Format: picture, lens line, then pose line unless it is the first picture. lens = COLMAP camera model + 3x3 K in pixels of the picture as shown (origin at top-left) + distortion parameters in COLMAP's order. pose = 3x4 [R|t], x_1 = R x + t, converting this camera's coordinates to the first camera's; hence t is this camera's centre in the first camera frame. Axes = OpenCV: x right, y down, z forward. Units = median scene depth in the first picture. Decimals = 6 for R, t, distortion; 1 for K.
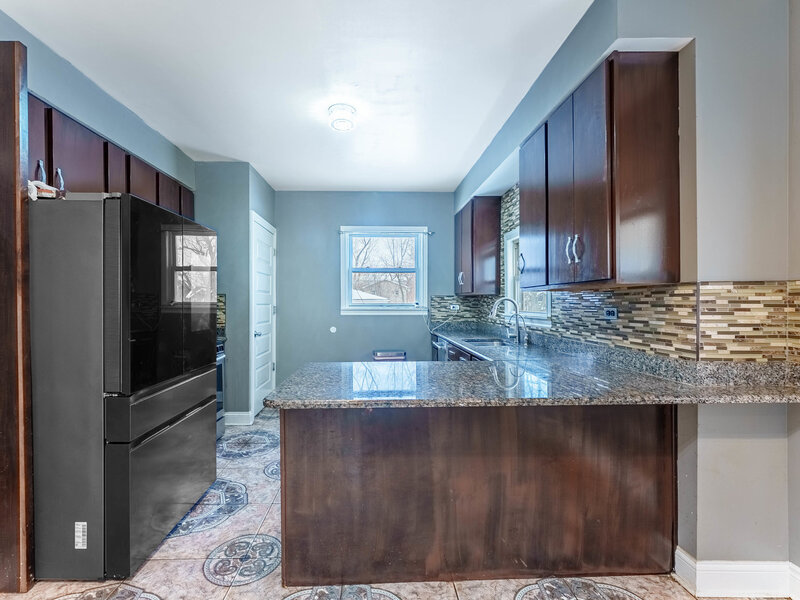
lens RADIAL K [[364.9, 0, 385.9], [0, 364.9, 306.3], [0, 0, 1]] dist [0.003004, -0.001344]
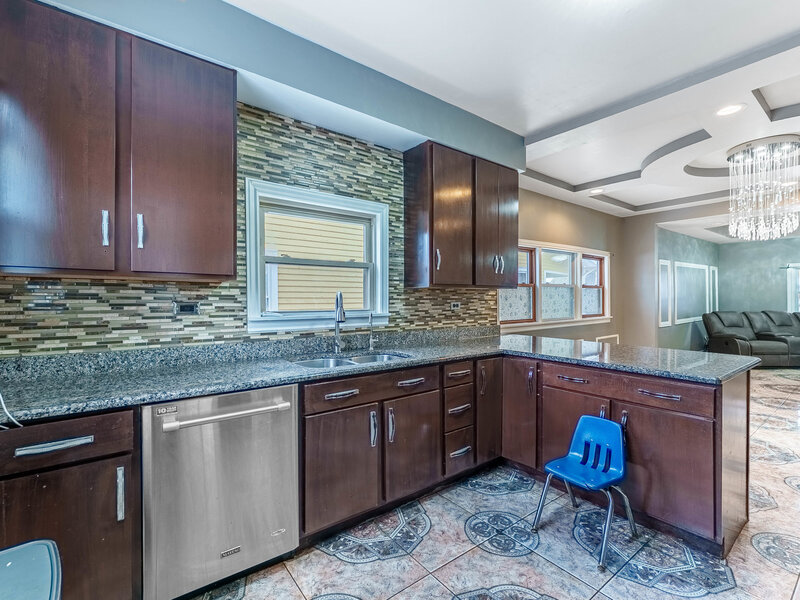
lens RADIAL K [[367.7, 0, 398.2], [0, 367.7, 299.5], [0, 0, 1]] dist [-0.005410, 0.000697]
pose [[-0.577850, 0.004675, 0.816130, -0.533144], [0.011911, 0.999925, 0.002705, -0.014995], [-0.816056, 0.011284, -0.577862, 2.235448]]
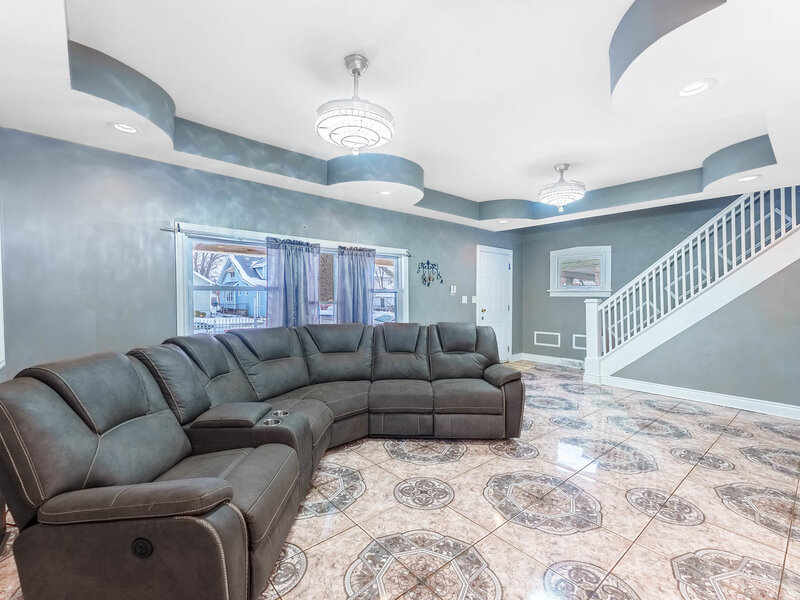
lens RADIAL K [[364.9, 0, 399.8], [0, 364.9, 298.5], [0, 0, 1]] dist [0.003004, -0.001344]
pose [[-0.774904, -0.000012, -0.632079, 0.487207], [-0.003004, 0.999989, 0.003664, 0.013661], [0.632072, 0.004738, -0.774895, -1.280878]]
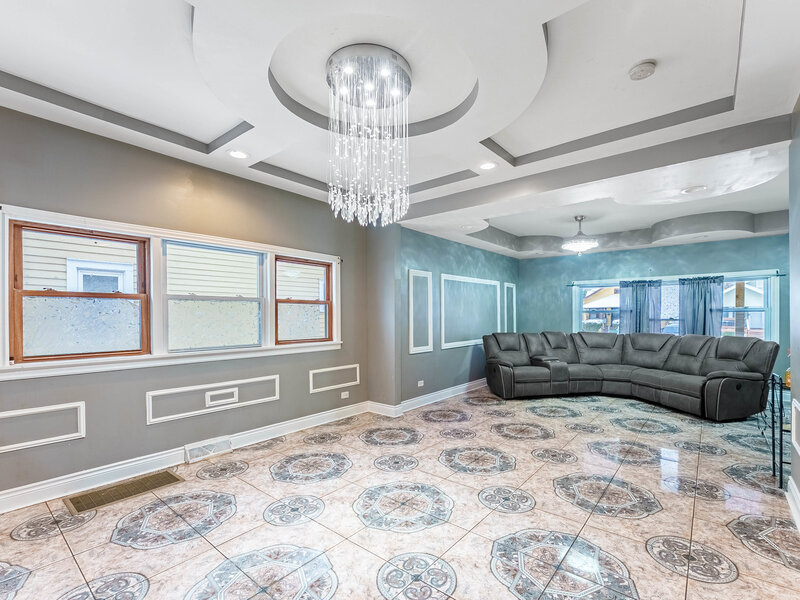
lens RADIAL K [[373.7, 0, 405.5], [0, 373.7, 315.4], [0, 0, 1]] dist [-0.002739, -0.001158]
pose [[-0.758953, 0.006697, 0.651111, -0.904520], [0.007455, 0.999971, -0.001595, -0.001220], [-0.651102, 0.003643, -0.758981, 0.604960]]
